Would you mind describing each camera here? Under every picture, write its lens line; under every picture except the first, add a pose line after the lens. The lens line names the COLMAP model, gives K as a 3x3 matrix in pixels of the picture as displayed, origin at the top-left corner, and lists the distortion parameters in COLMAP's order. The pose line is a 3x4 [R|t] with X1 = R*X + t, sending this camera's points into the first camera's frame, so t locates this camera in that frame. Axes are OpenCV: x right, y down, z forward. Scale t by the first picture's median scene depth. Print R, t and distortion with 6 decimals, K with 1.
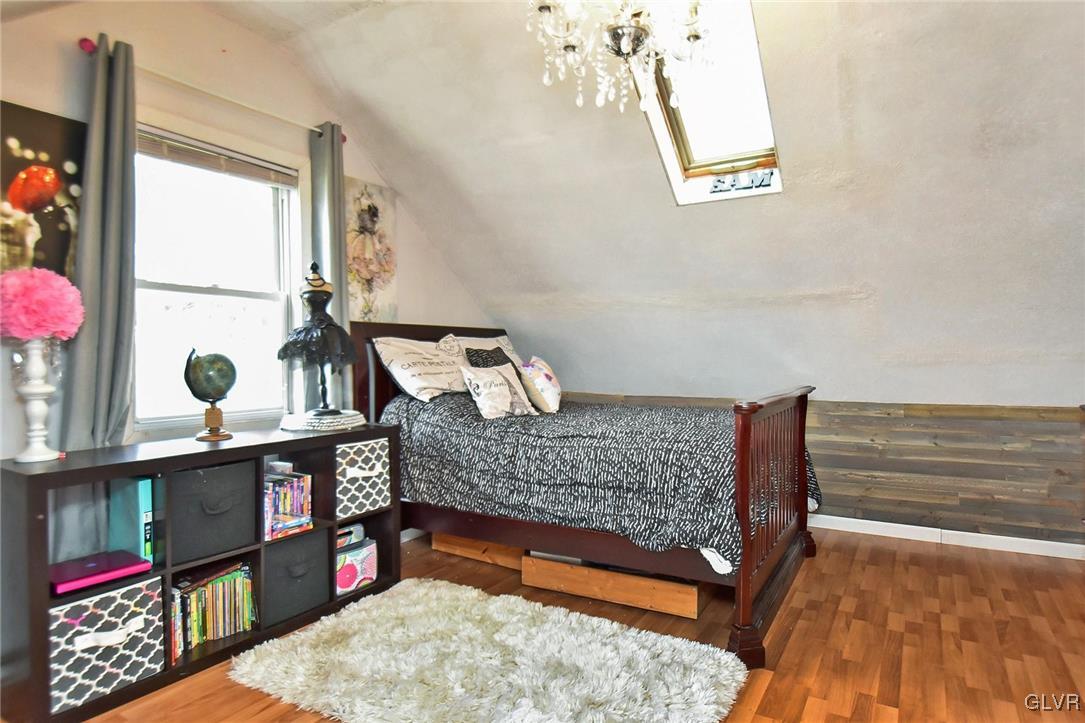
lens RADIAL K [[601.5, 0, 542.5], [0, 601.5, 361.5], [0, 0, 1]] dist [-0.002387, -0.001265]
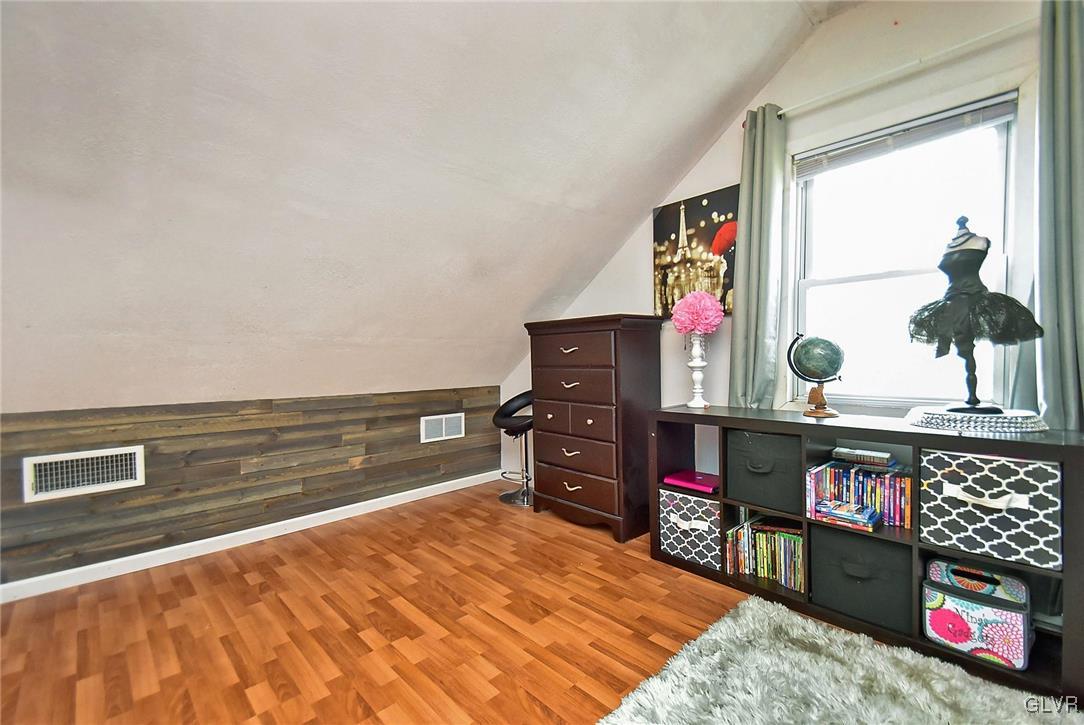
lens RADIAL K [[477.8, 0, 542.0], [0, 477.8, 362.5], [0, 0, 1]] dist [0.001159, -0.000145]
pose [[-0.278367, 0.016460, -0.960334, 0.433939], [0.010171, 0.999848, 0.014189, 0.014236], [0.960421, -0.005818, -0.278492, 0.755236]]
